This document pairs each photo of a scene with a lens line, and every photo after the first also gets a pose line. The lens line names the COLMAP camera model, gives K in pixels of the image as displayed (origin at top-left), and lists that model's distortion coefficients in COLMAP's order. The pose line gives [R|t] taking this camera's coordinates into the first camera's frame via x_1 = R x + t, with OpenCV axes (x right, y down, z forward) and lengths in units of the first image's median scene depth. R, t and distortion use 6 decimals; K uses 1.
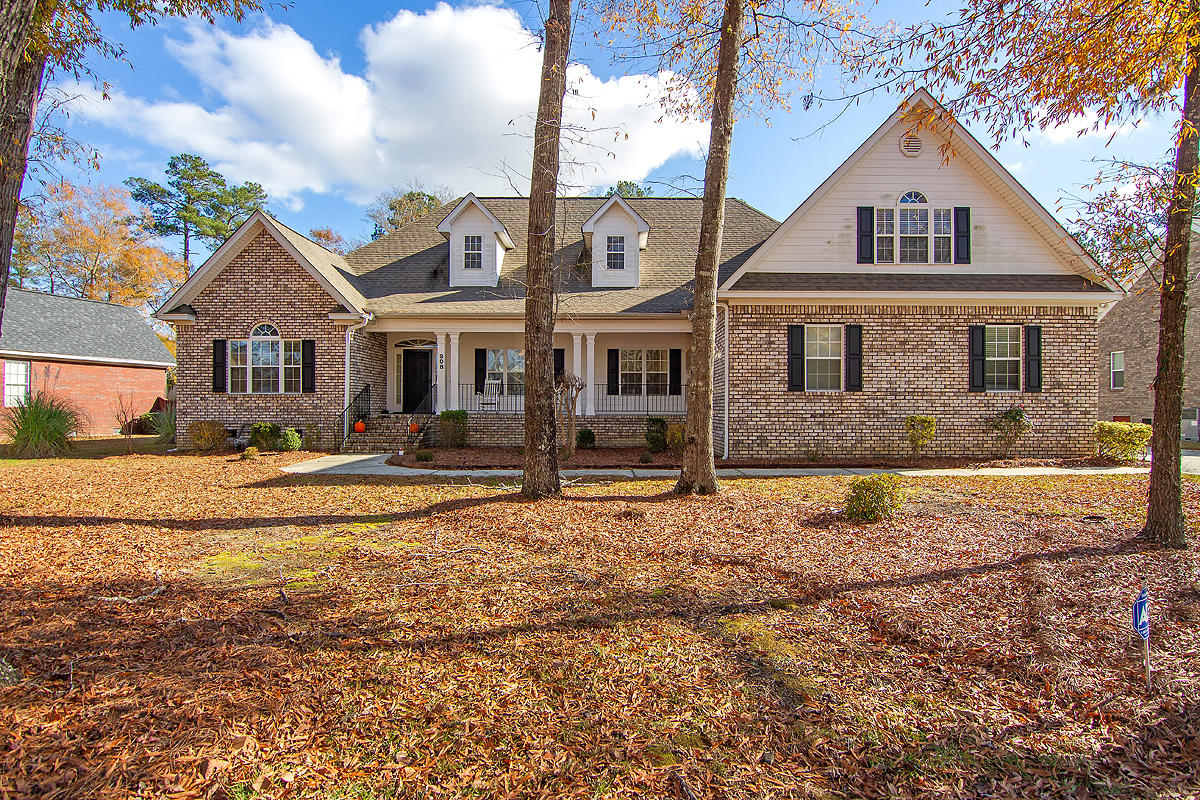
lens RADIAL K [[610.4, 0, 616.7], [0, 610.4, 401.8], [0, 0, 1]] dist [-0.019803, -0.001959]
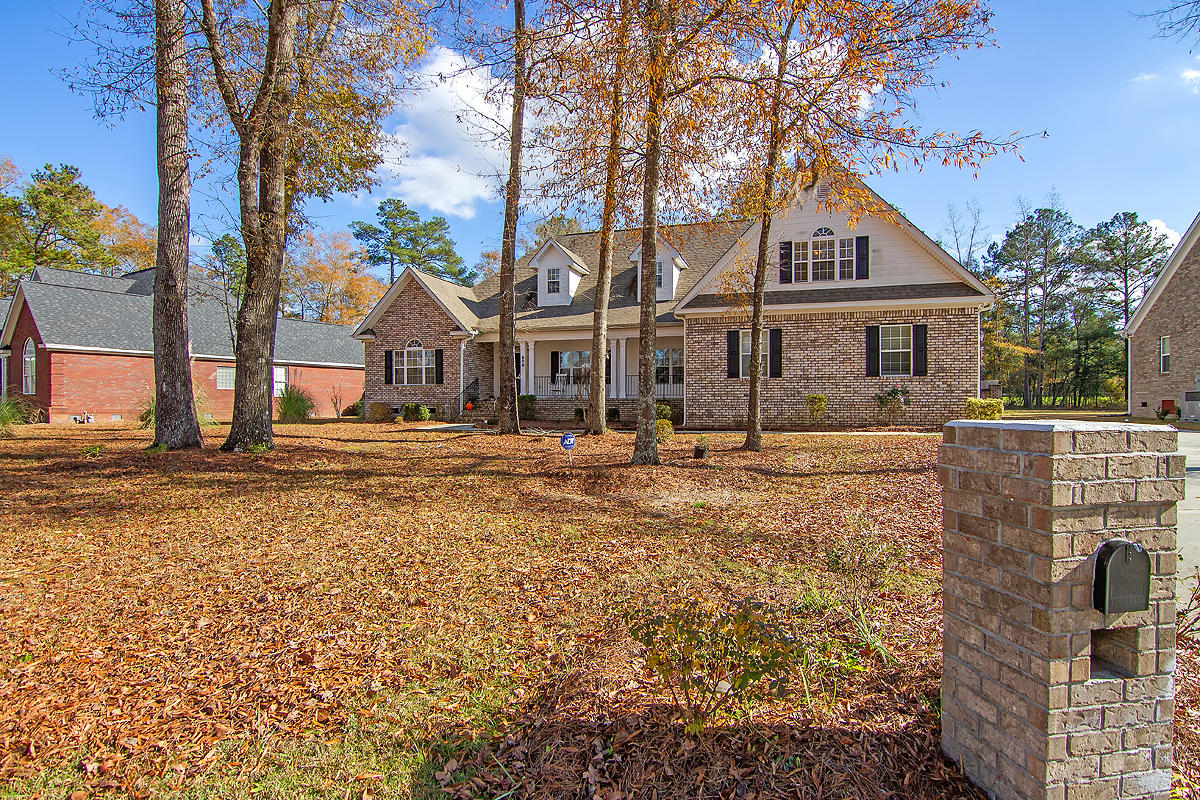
lens RADIAL K [[610.4, 0, 616.7], [0, 610.4, 401.8], [0, 0, 1]] dist [-0.019803, -0.001959]
pose [[0.960177, -0.003277, -0.279374, 0.343786], [0.005398, 0.999962, 0.006822, 0.021425], [0.279341, -0.008058, 0.960158, -0.339299]]
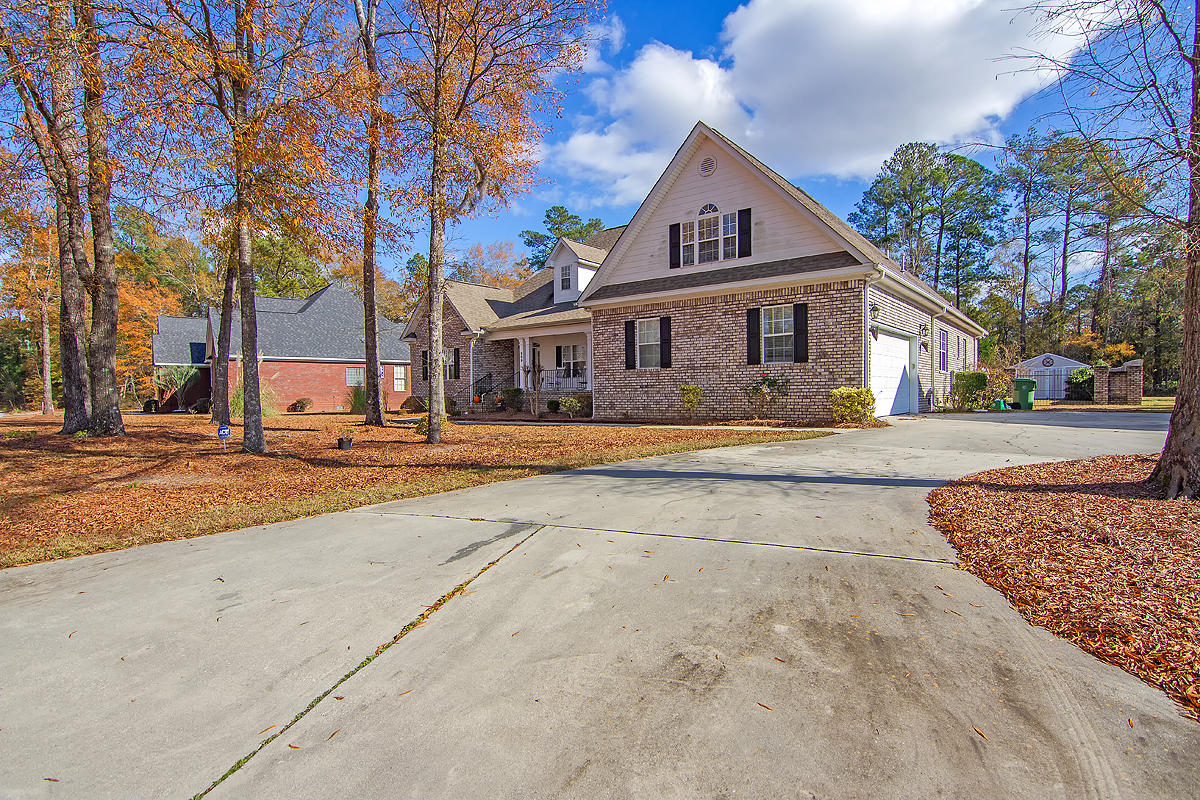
lens RADIAL K [[610.4, 0, 616.7], [0, 610.4, 401.8], [0, 0, 1]] dist [-0.019803, -0.001959]
pose [[0.796397, -0.003175, -0.604766, 0.882071], [0.018768, 0.999634, 0.019466, 0.022970], [0.604483, -0.026853, 0.796165, -0.091496]]
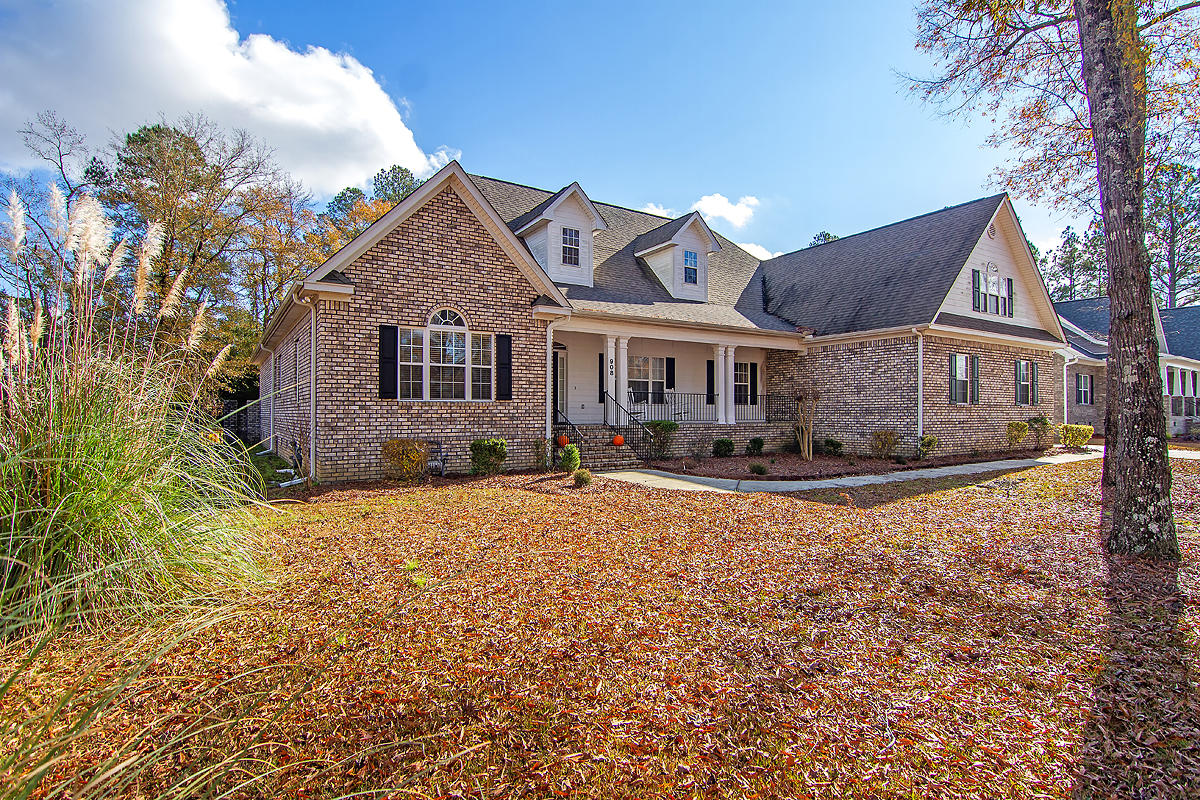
lens RADIAL K [[610.4, 0, 616.7], [0, 610.4, 401.8], [0, 0, 1]] dist [-0.019803, -0.001959]
pose [[0.836760, 0.007661, 0.547517, -0.825694], [-0.002748, 0.999948, -0.009792, -0.005335], [-0.547564, 0.006689, 0.836737, 0.241261]]
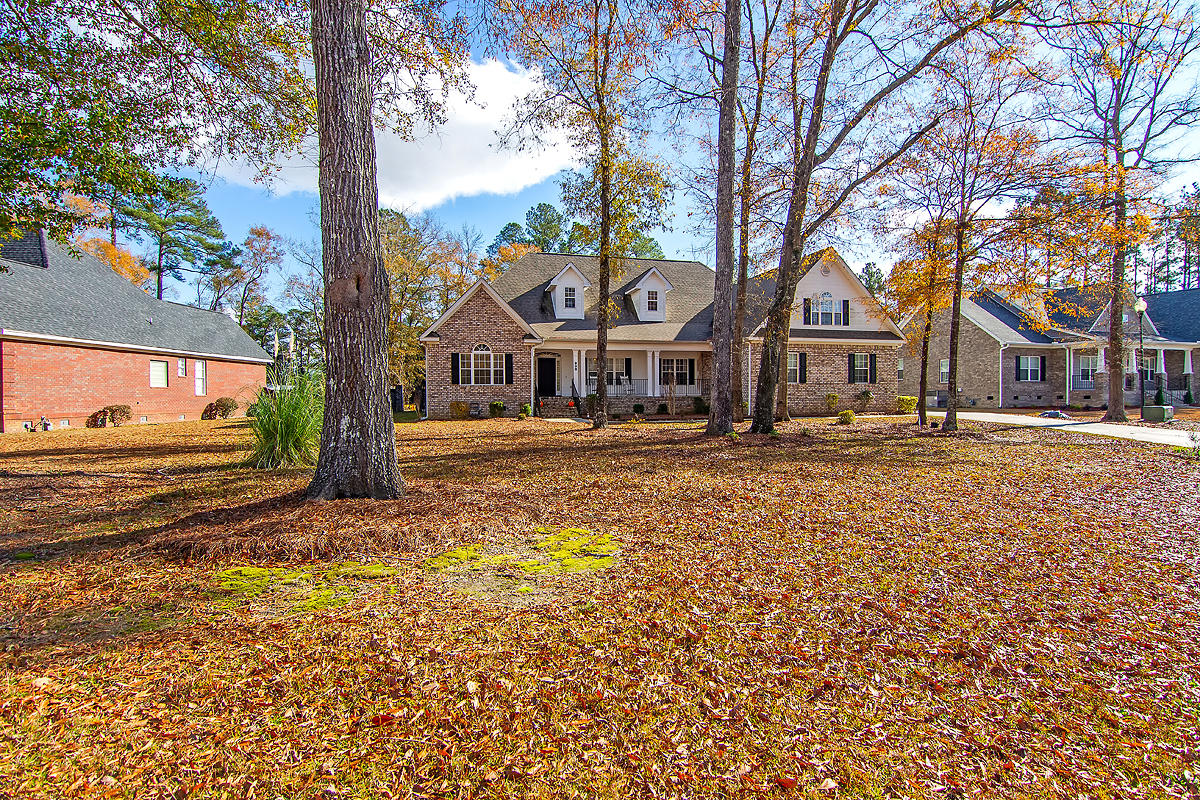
lens RADIAL K [[610.4, 0, 616.7], [0, 610.4, 401.8], [0, 0, 1]] dist [-0.019803, -0.001959]
pose [[0.963918, -0.011608, 0.265946, -0.675294], [0.005686, 0.999719, 0.023030, -0.003793], [-0.266138, -0.020687, 0.963713, -0.754376]]
